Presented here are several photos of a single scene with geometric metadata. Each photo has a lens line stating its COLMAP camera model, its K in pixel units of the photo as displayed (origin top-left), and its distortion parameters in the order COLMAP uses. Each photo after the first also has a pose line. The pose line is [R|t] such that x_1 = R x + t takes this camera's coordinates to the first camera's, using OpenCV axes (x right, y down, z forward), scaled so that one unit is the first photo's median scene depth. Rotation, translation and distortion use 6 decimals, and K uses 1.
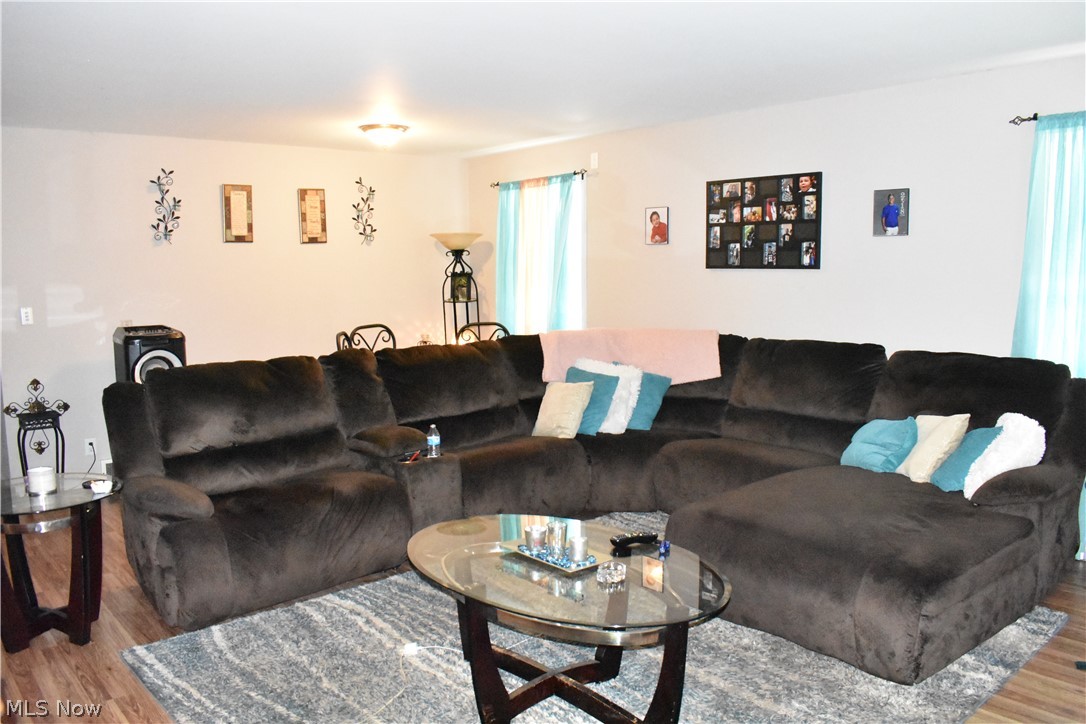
lens RADIAL K [[853.1, 0, 545.0], [0, 853.1, 364.1], [0, 0, 1]] dist [-0.086991, 0.009559]
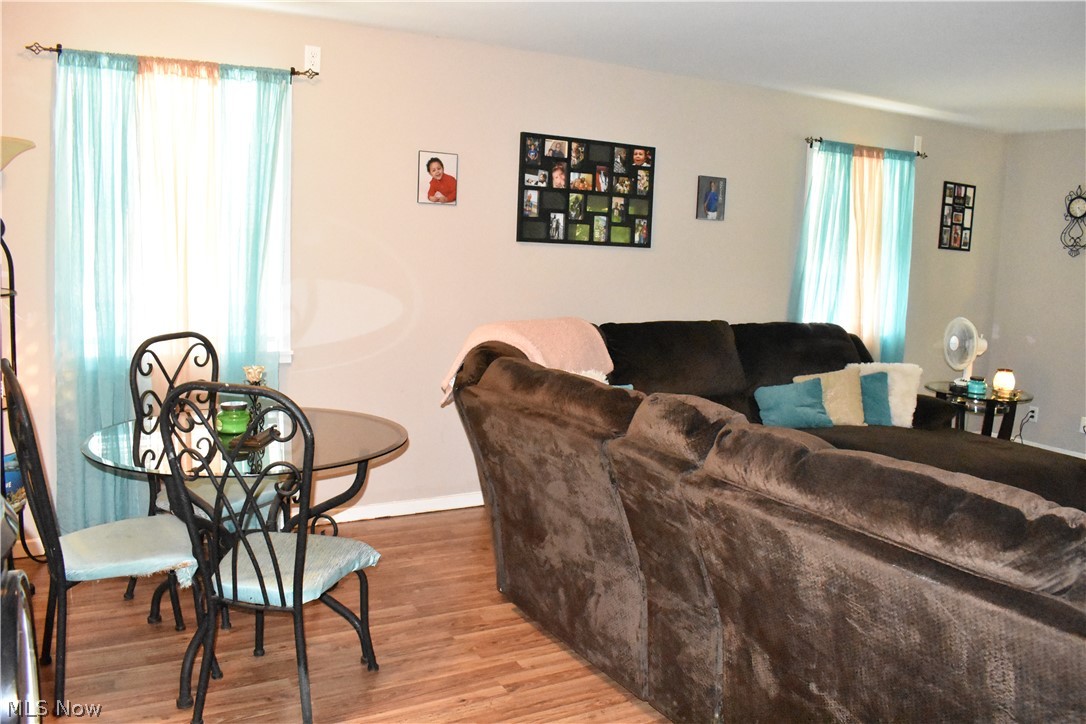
lens RADIAL K [[853.1, 0, 544.3], [0, 853.1, 357.2], [0, 0, 1]] dist [-0.086991, 0.009559]
pose [[0.210605, -0.125770, 0.969447, -0.628192], [0.059643, 0.991495, 0.115673, -0.101446], [-0.975750, 0.033459, 0.216315, 0.853577]]
